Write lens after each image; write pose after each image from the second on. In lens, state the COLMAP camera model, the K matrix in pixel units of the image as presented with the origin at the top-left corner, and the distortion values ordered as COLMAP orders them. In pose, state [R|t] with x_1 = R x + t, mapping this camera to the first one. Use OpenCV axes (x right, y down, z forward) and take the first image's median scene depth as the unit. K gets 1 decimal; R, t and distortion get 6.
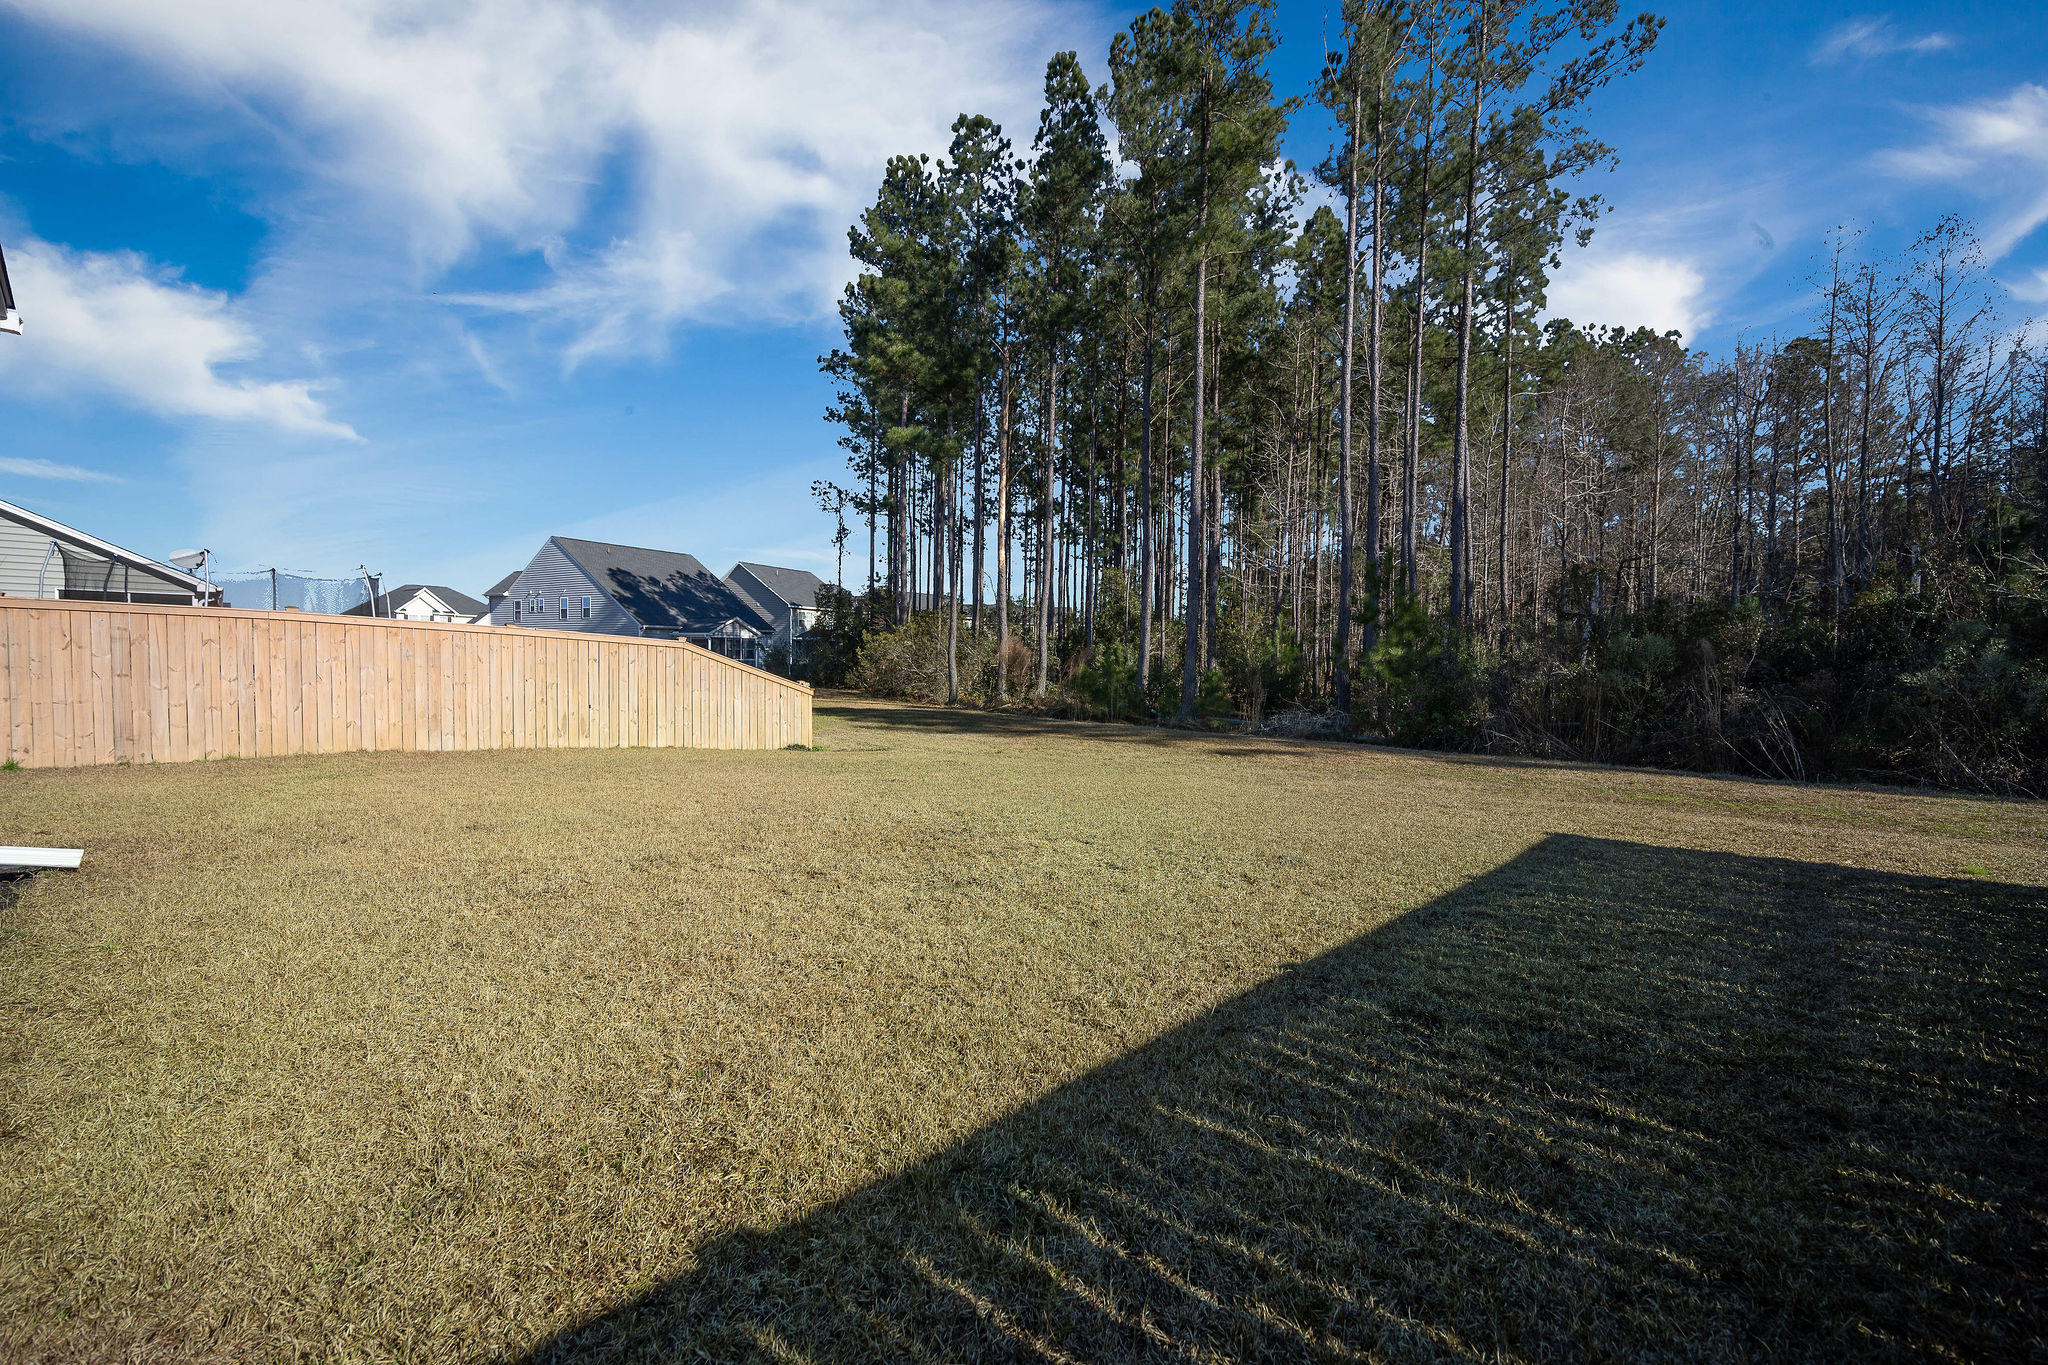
lens RADIAL K [[820.6, 0, 1024.0], [0, 820.6, 682.5], [0, 0, 1]] dist [-0.017675, -0.000104]
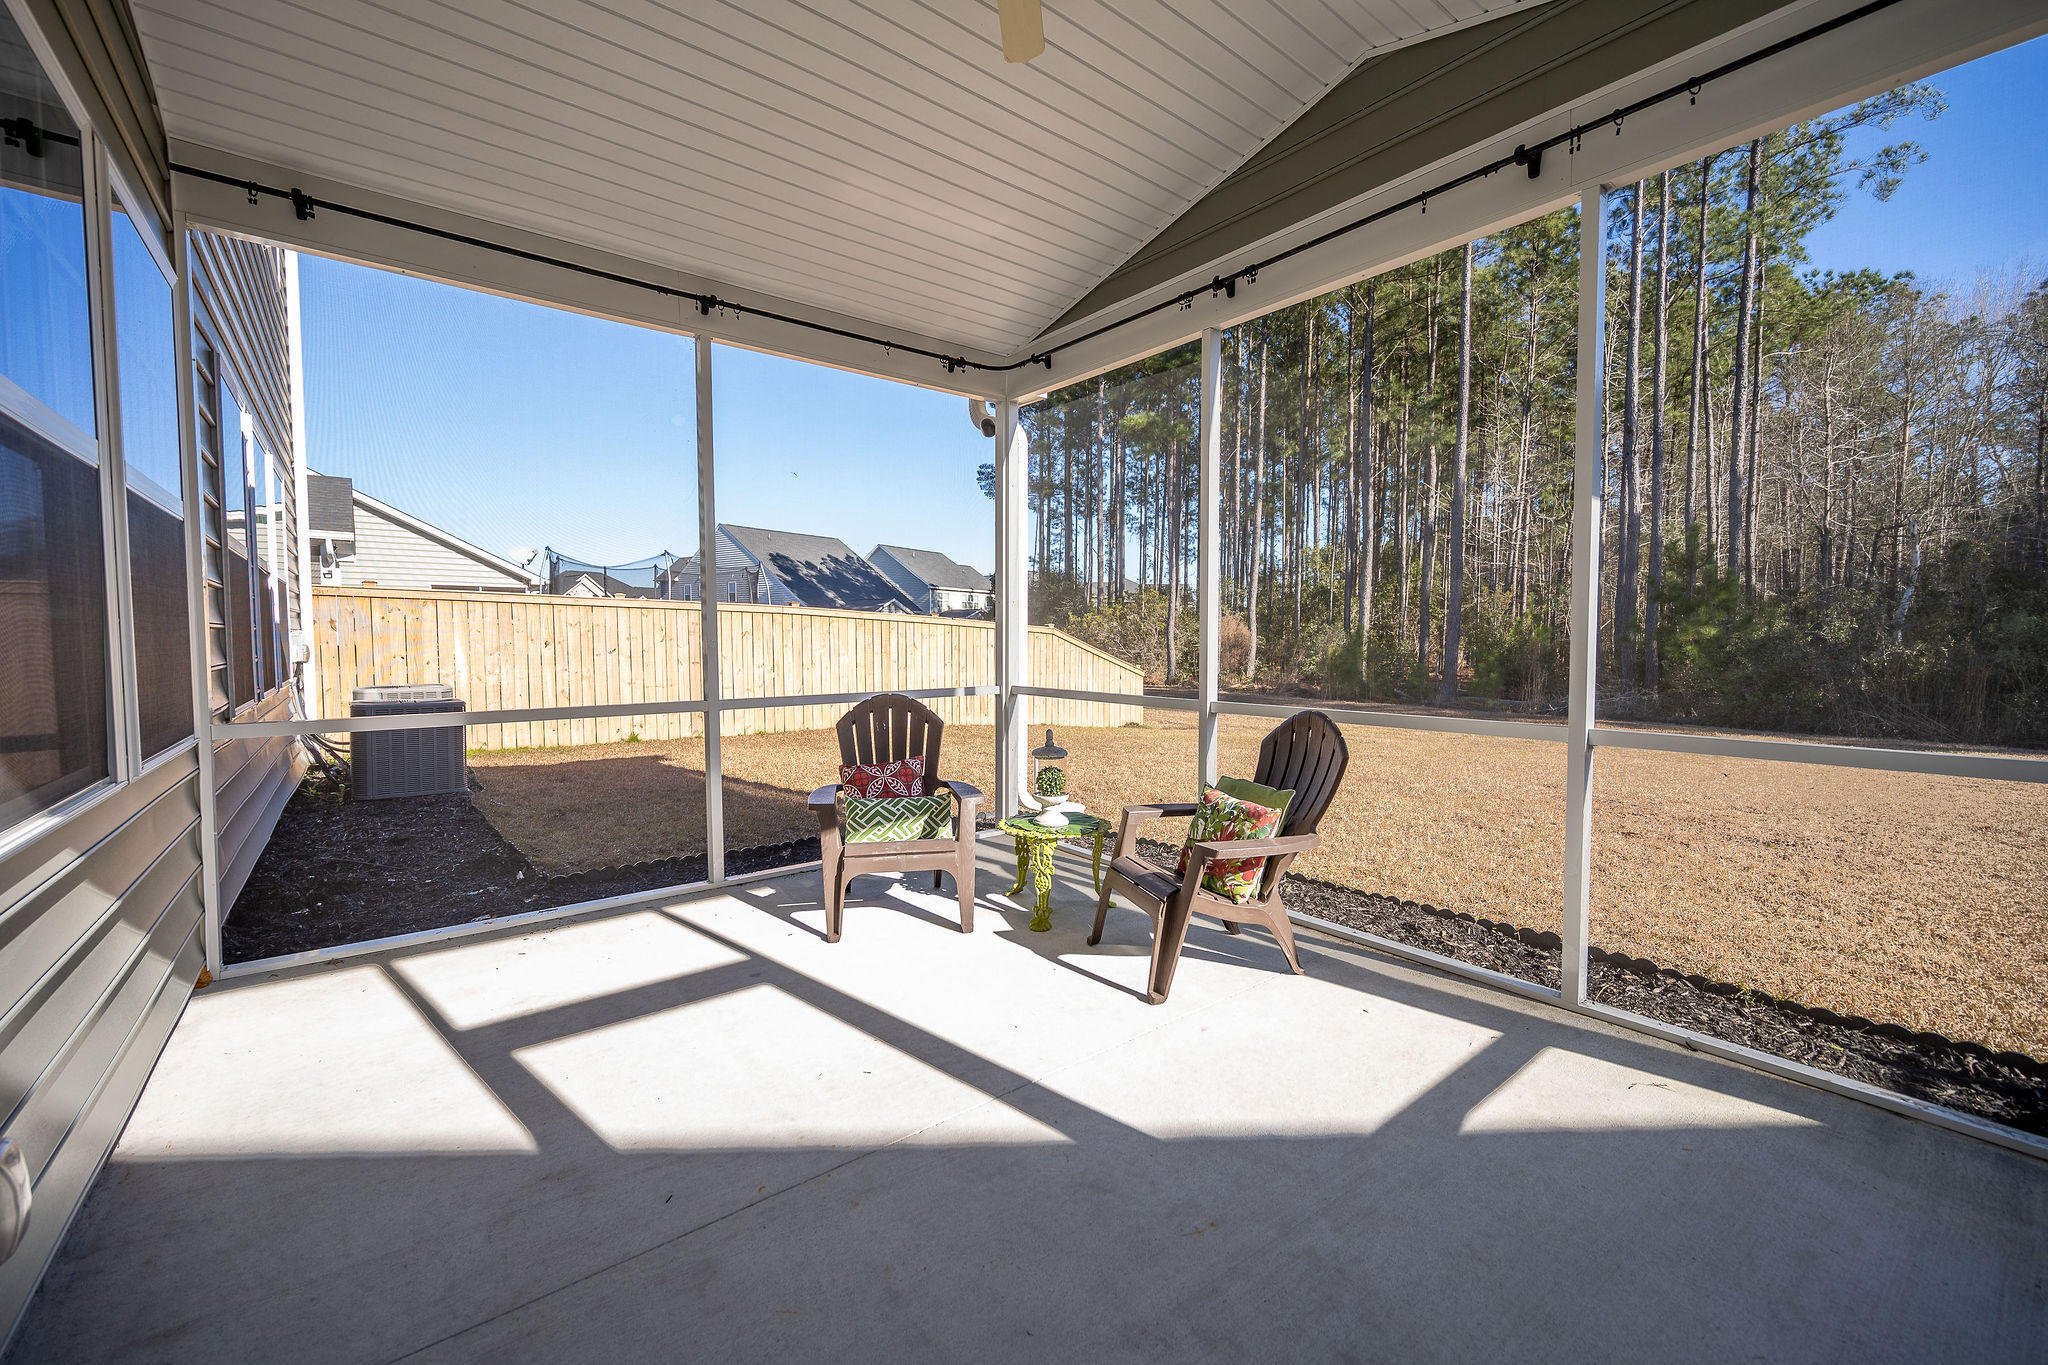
lens RADIAL K [[820.6, 0, 1024.0], [0, 820.6, 682.5], [0, 0, 1]] dist [-0.017675, -0.000104]
pose [[0.993041, 0.000103, -0.117773, -0.269017], [0.003153, 0.999618, 0.027462, -0.006060], [0.117731, -0.027642, 0.992661, -0.077766]]
